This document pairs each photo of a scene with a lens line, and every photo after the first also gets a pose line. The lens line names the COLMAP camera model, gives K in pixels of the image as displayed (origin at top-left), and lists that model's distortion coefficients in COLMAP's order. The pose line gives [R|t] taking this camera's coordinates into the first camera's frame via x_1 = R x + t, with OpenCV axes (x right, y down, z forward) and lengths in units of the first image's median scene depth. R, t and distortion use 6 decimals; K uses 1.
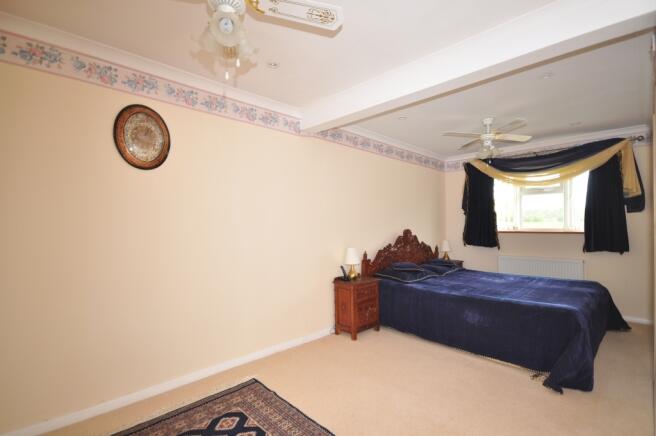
lens RADIAL K [[233.5, 0, 327.8], [0, 233.5, 227.5], [0, 0, 1]] dist [0.013930, 0.000031]
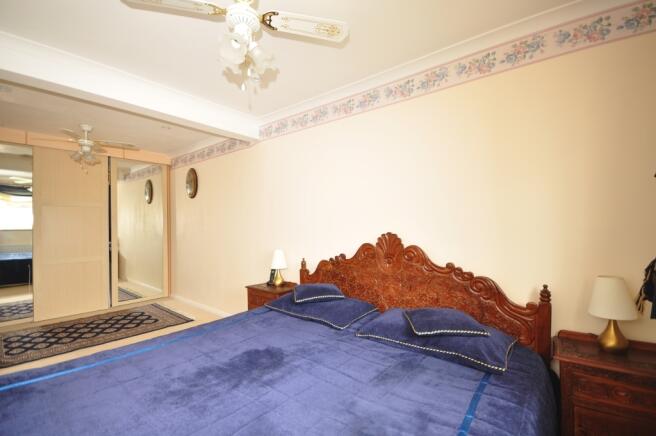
lens RADIAL K [[292.4, 0, 328.0], [0, 292.4, 218.0], [0, 0, 1]] dist [0.018918, 0.000194]
pose [[0.265281, -0.003211, -0.964166, 1.011751], [-0.001434, 0.999992, -0.003725, -0.025160], [0.964170, 0.002371, 0.265274, 0.744650]]
